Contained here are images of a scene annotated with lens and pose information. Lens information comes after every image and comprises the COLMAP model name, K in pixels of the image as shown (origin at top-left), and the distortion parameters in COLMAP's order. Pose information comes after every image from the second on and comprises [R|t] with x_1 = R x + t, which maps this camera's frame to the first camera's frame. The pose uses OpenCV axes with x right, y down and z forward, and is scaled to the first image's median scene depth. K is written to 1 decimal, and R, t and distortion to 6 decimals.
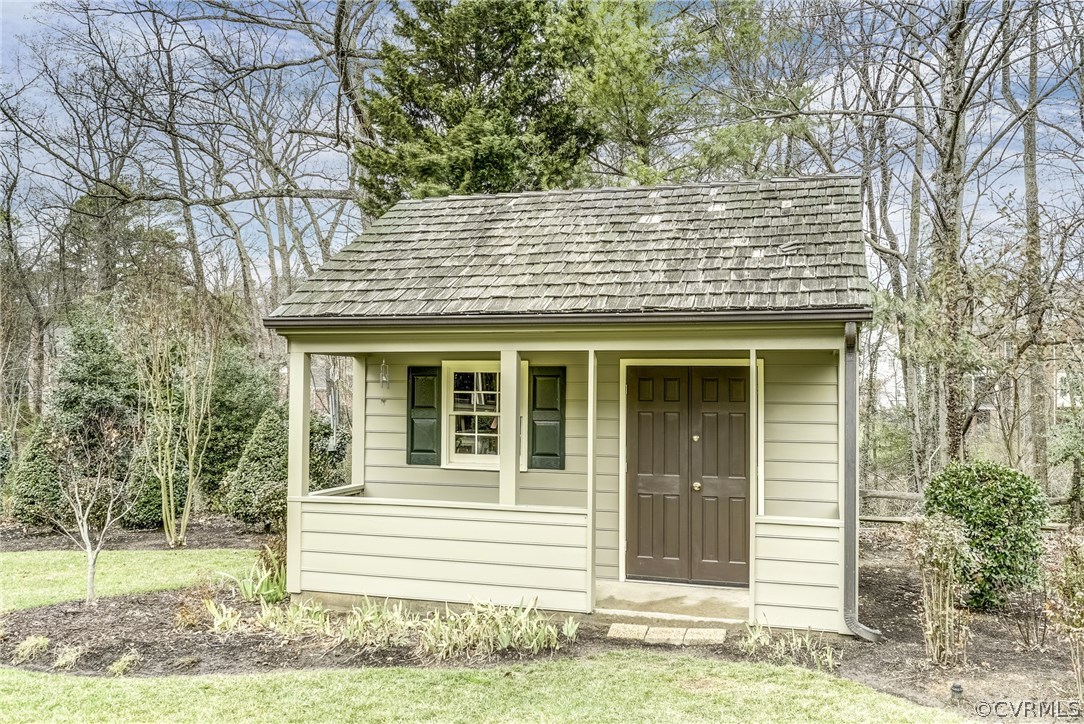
lens RADIAL K [[936.7, 0, 542.5], [0, 936.7, 363.6], [0, 0, 1]] dist [0.009867, 0.004391]
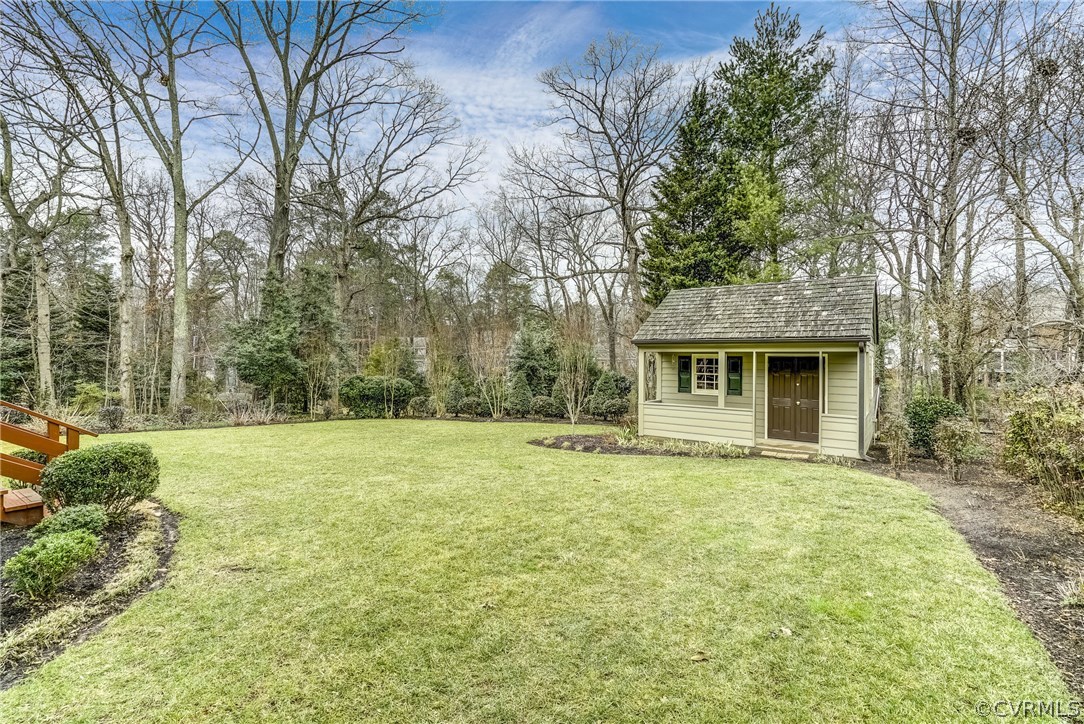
lens RADIAL K [[490.0, 0, 540.3], [0, 490.0, 355.4], [0, 0, 1]] dist [0.000971, -0.000207]
pose [[0.944059, -0.001732, -0.329773, -0.060245], [0.008801, 0.999762, 0.019943, -0.033922], [0.329660, -0.021729, 0.943850, -0.507054]]
